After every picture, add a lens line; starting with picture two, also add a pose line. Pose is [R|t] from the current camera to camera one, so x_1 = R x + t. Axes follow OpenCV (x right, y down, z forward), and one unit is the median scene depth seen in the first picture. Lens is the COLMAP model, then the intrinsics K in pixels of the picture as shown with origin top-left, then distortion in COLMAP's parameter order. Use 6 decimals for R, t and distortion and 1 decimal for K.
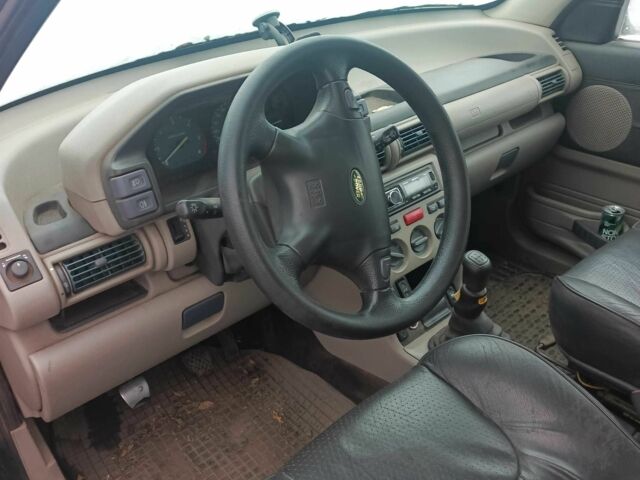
lens RADIAL K [[584.5, 0, 320.0], [0, 584.5, 240.0], [0, 0, 1]] dist [0.016403, 0.007559]
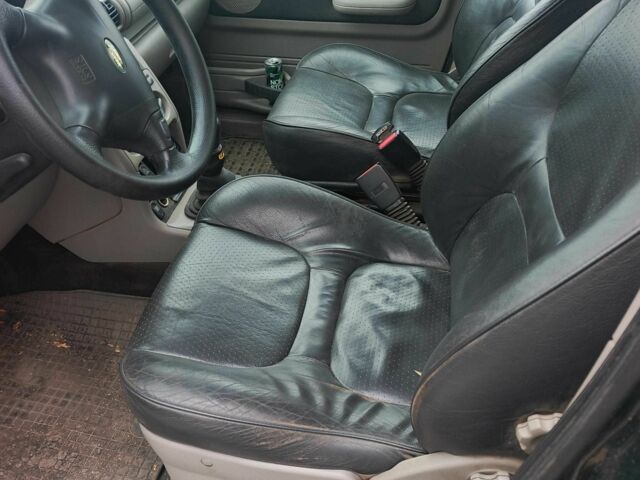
lens RADIAL K [[574.4, 0, 320.0], [0, 574.4, 240.0], [0, 0, 1]] dist [0.004675, 0.000098]
pose [[0.800191, -0.372346, 0.470162, -0.117387], [0.286759, 0.926054, 0.245342, 0.030573], [-0.526748, -0.061497, 0.847794, -0.028224]]
